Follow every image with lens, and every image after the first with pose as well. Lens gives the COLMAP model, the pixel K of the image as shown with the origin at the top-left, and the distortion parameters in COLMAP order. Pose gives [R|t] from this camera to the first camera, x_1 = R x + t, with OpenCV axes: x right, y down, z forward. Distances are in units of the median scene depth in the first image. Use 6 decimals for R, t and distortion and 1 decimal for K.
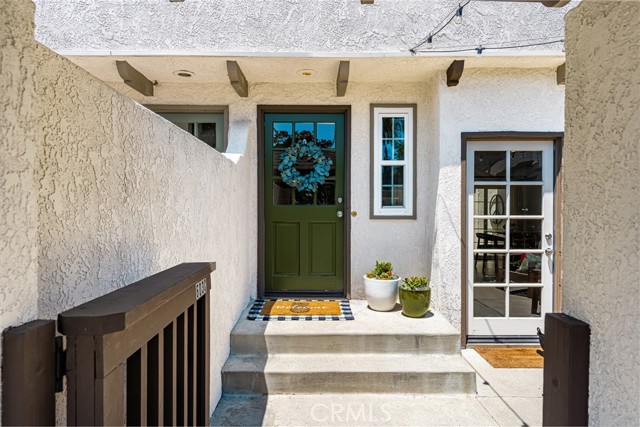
lens RADIAL K [[424.4, 0, 319.3], [0, 424.4, 213.0], [0, 0, 1]] dist [0.000545, -0.001163]
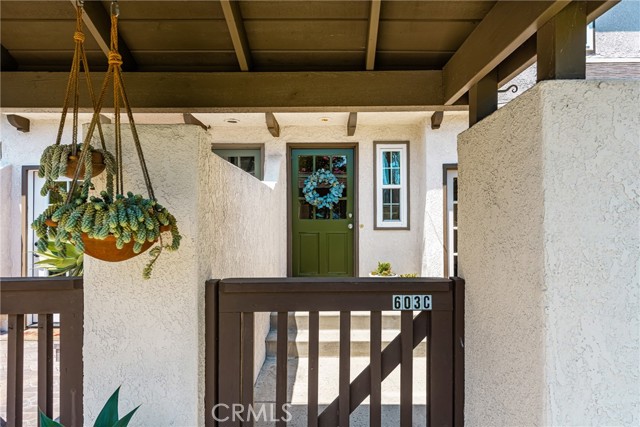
lens RADIAL K [[397.7, 0, 317.7], [0, 397.7, 224.6], [0, 0, 1]] dist [0.032262, 0.003438]
pose [[0.999363, -0.004958, -0.035334, -0.008695], [0.005061, 0.999983, 0.002827, -0.006388], [0.035319, -0.003004, 0.999372, -0.222585]]
